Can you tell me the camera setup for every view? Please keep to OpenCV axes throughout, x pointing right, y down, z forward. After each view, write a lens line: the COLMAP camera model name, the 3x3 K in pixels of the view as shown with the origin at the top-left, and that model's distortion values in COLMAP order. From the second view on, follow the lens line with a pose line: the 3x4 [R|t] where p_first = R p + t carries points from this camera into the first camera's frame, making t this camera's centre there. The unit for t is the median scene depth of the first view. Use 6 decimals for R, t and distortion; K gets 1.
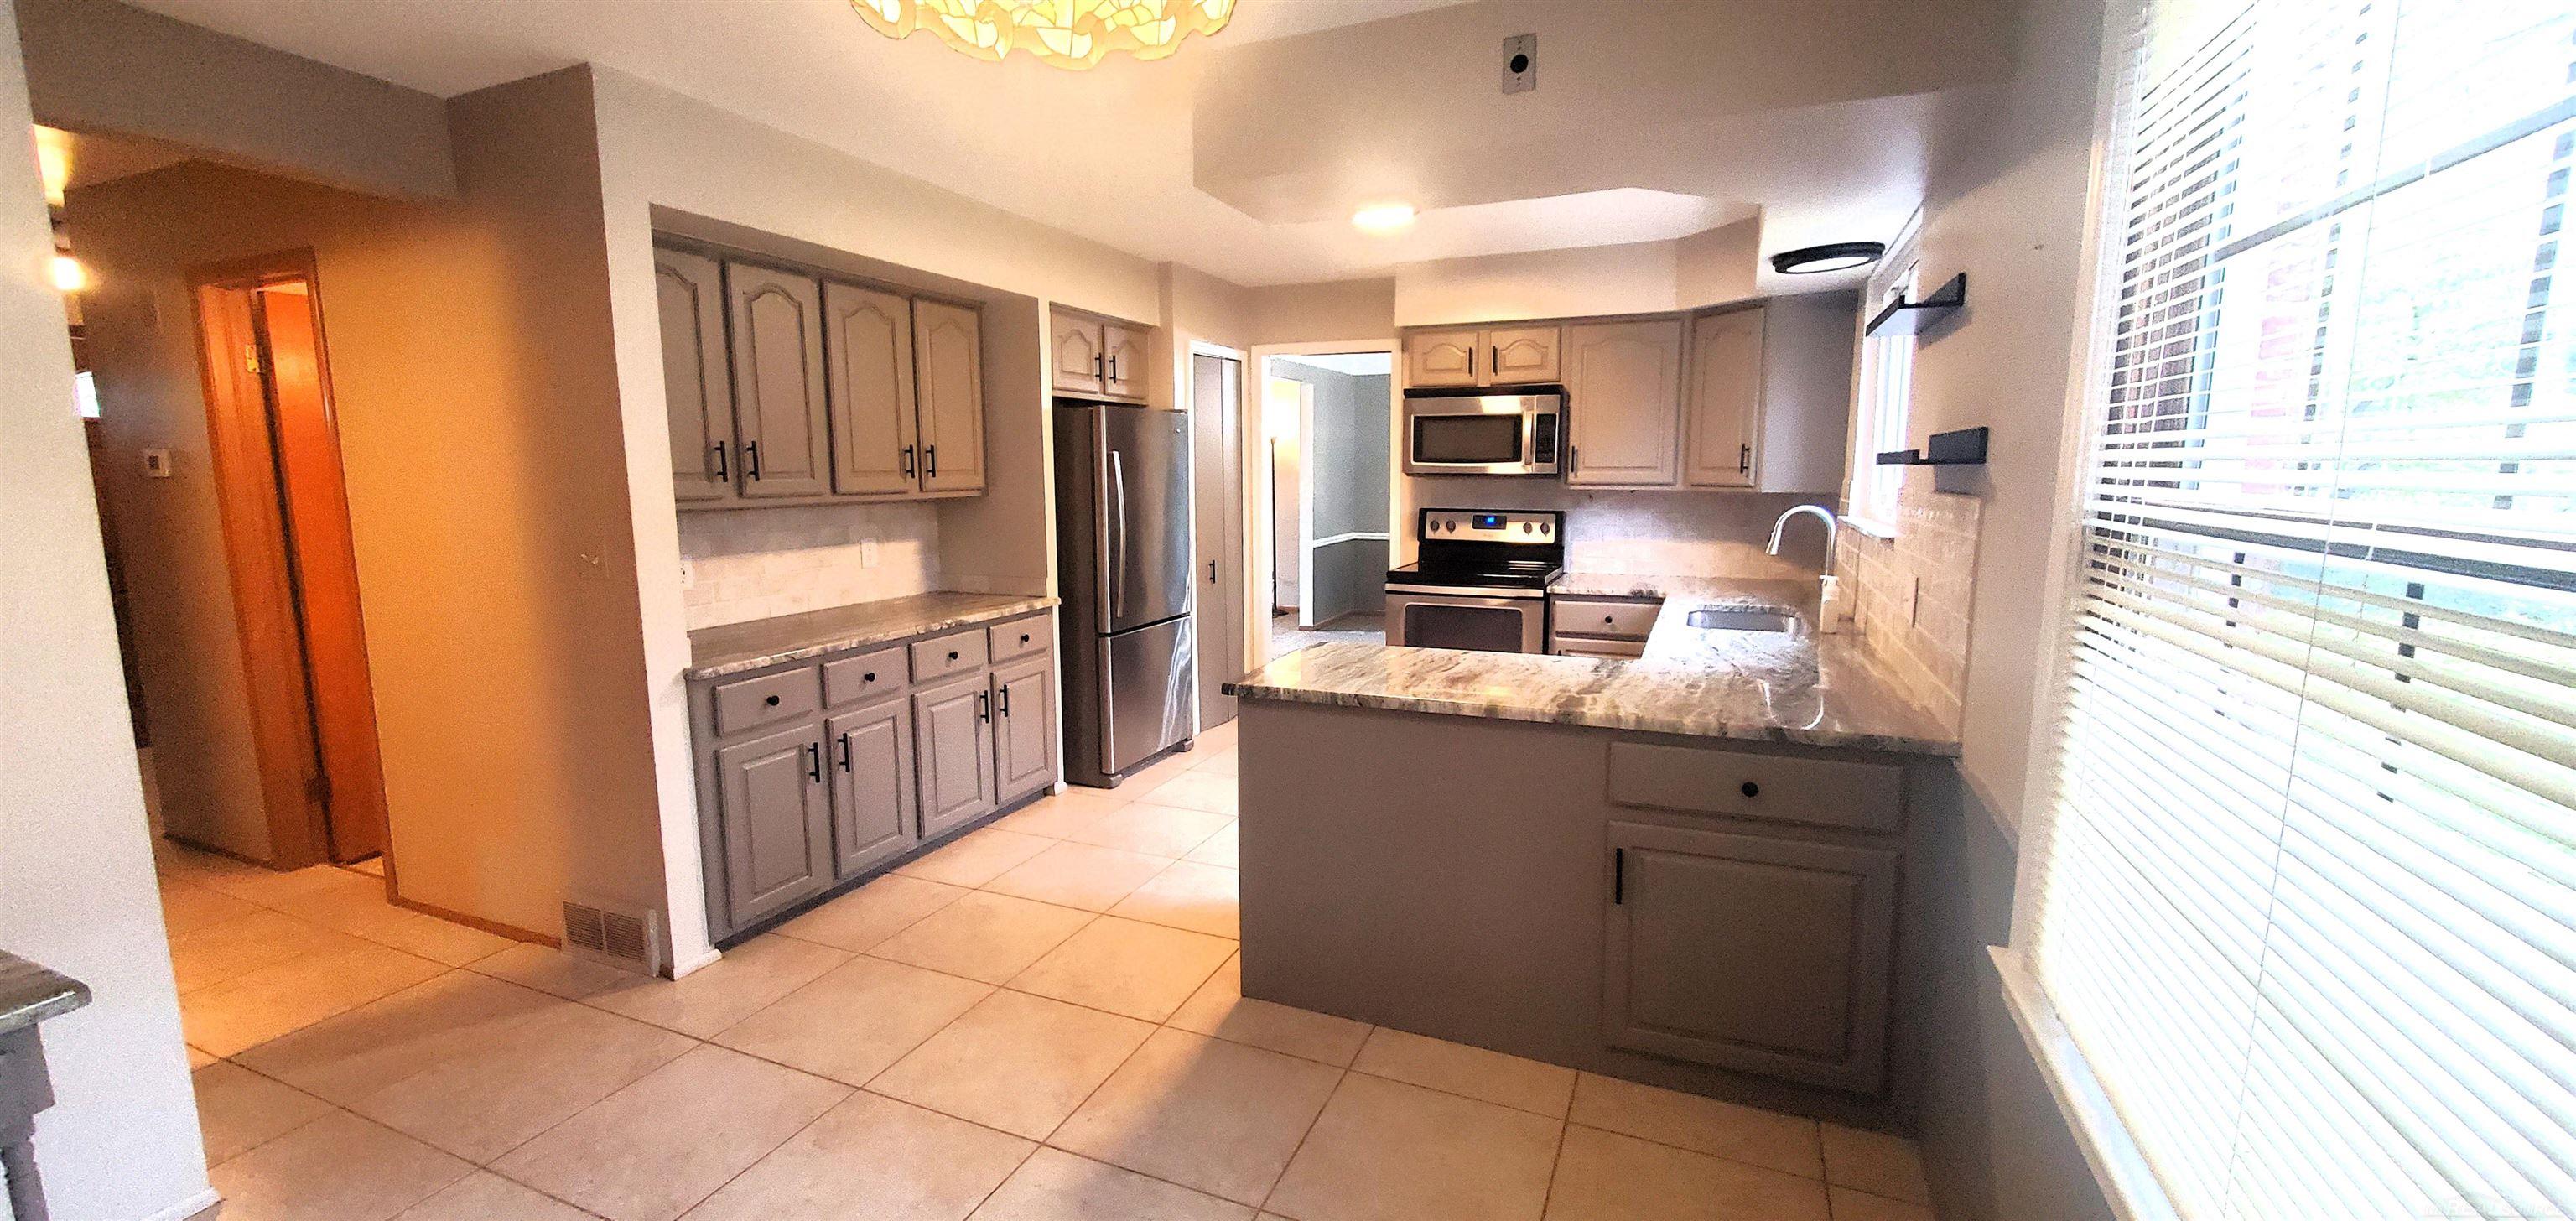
lens RADIAL K [[1015.2, 0, 1296.5], [0, 1015.2, 609.2], [0, 0, 1]] dist [-0.009646, -0.000939]
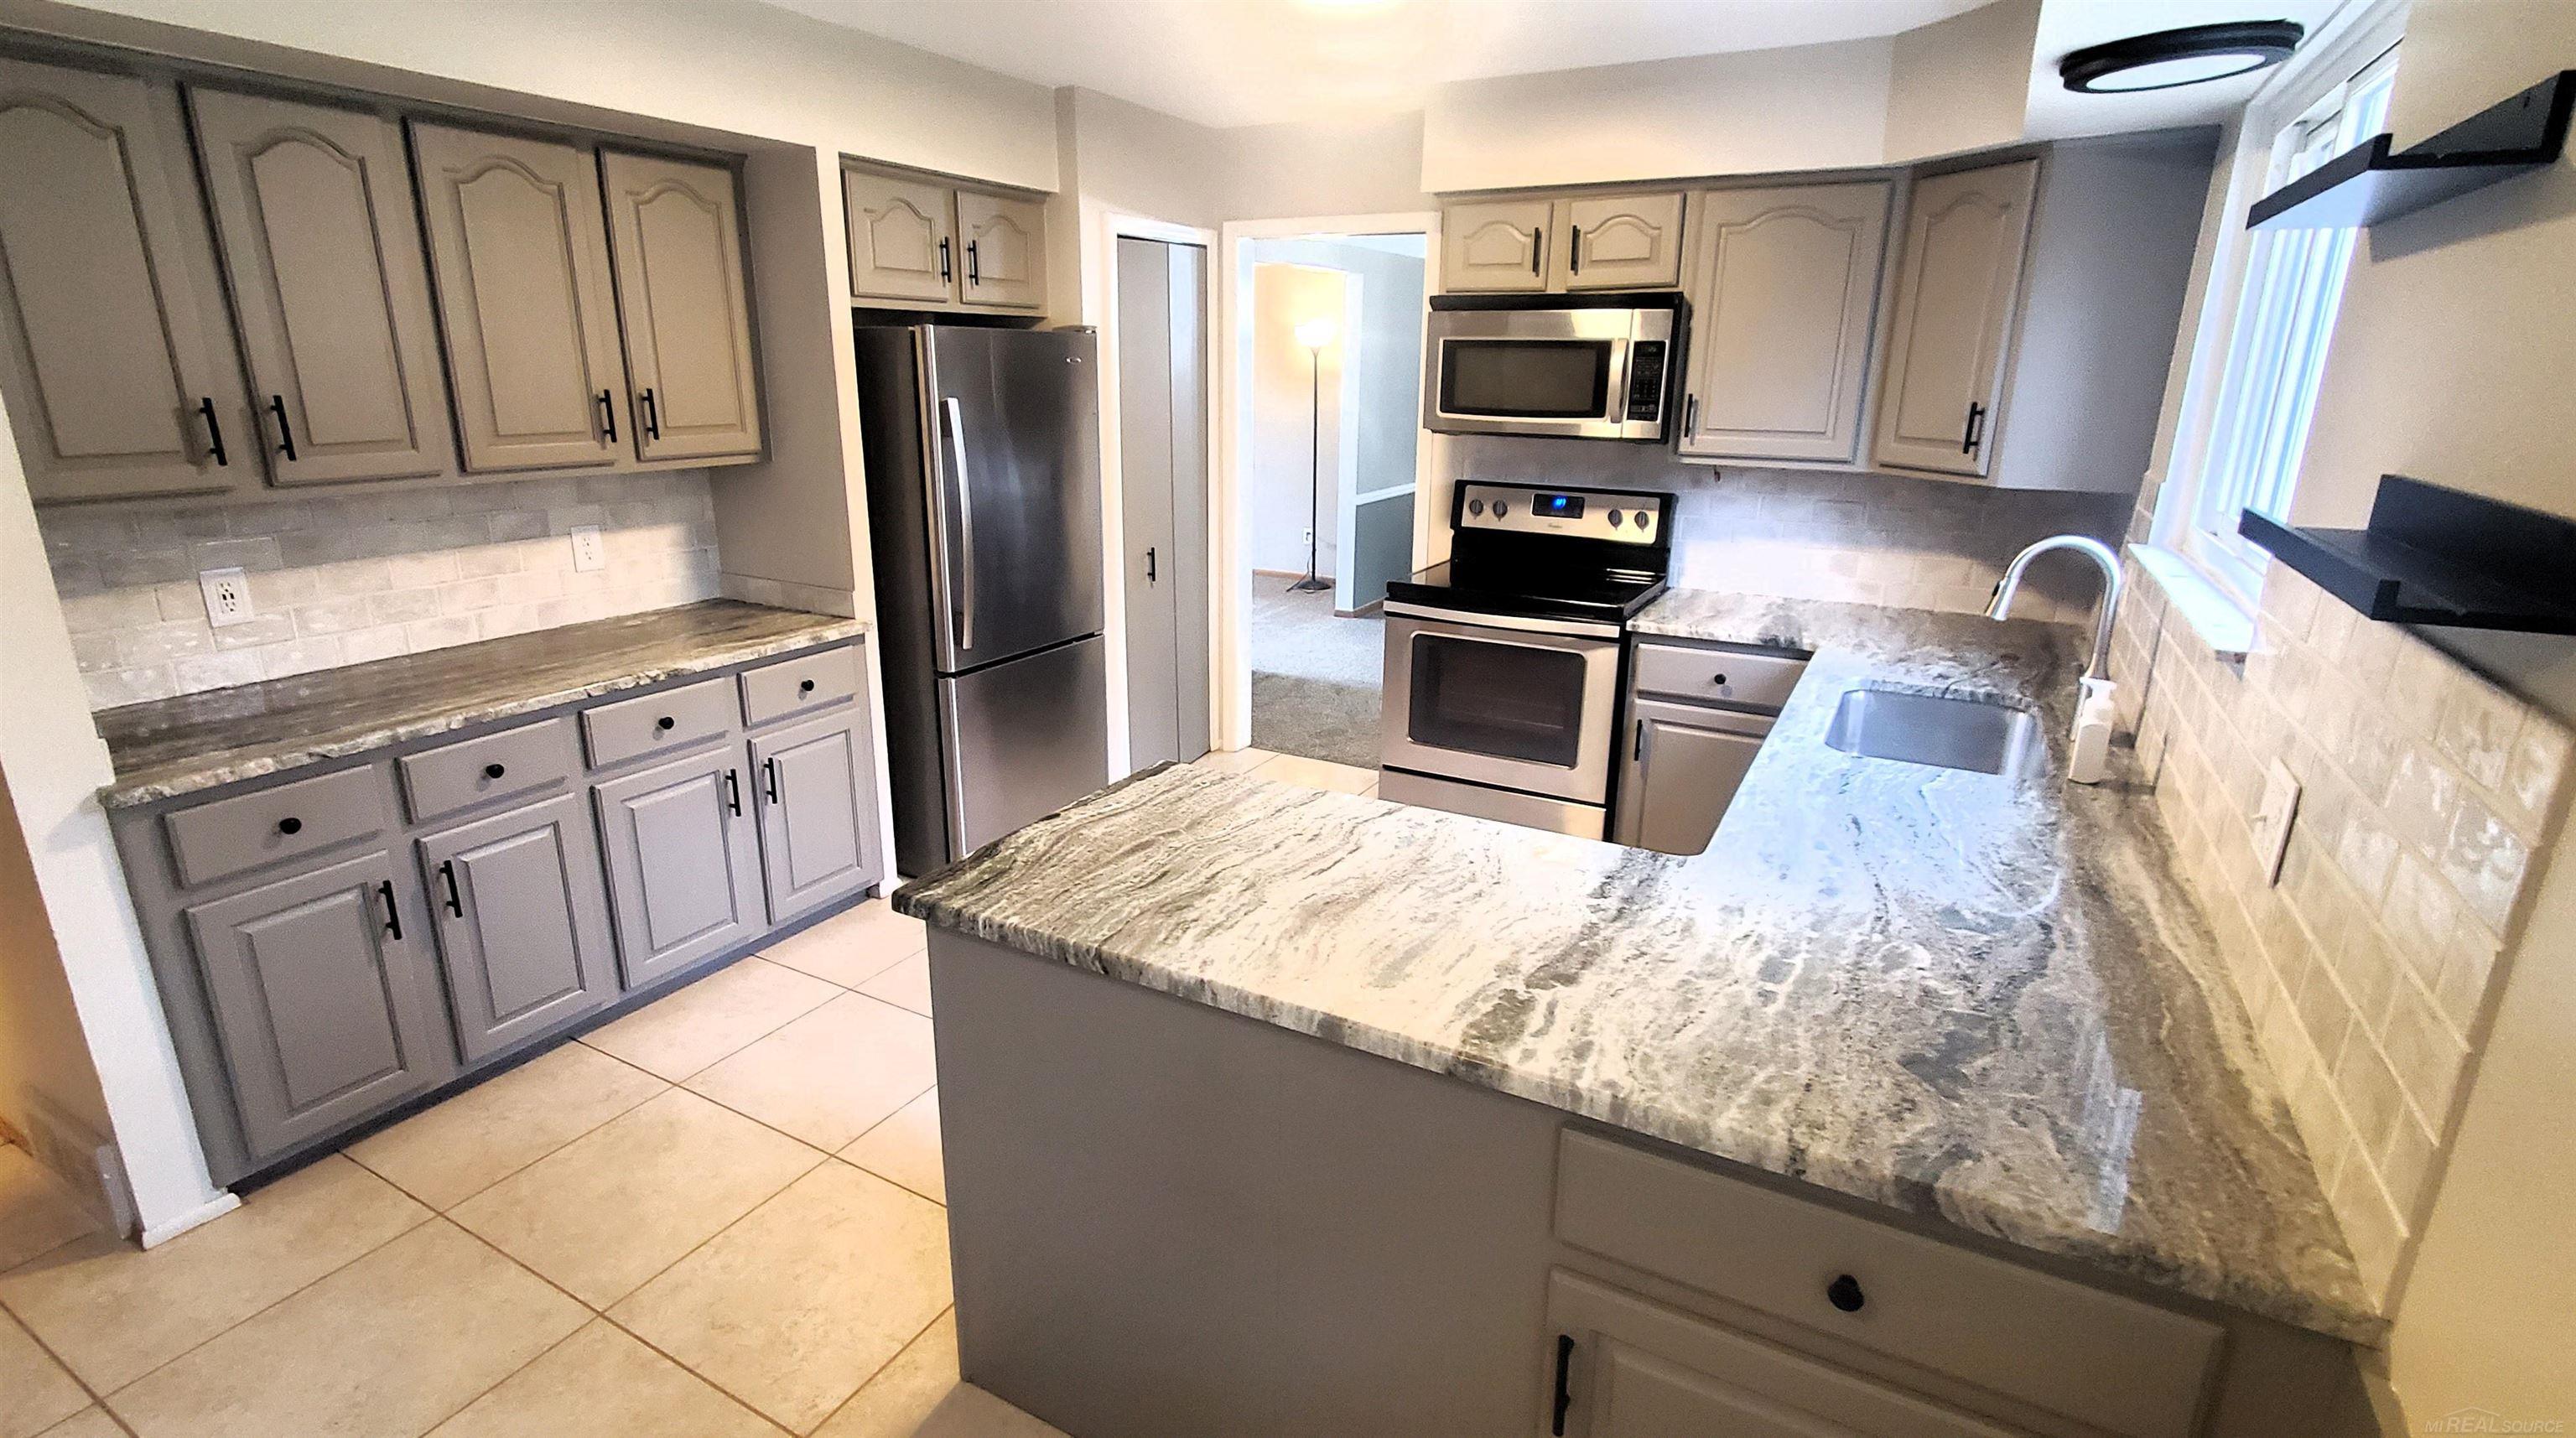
lens RADIAL K [[1201.2, 0, 1277.8], [0, 1201.2, 716.2], [0, 0, 1]] dist [-0.004656, -0.002374]
pose [[0.993318, 0.045467, -0.106073, 0.133276], [-0.029474, 0.988587, 0.147737, -0.082046], [0.111580, -0.143624, 0.983322, 0.267169]]
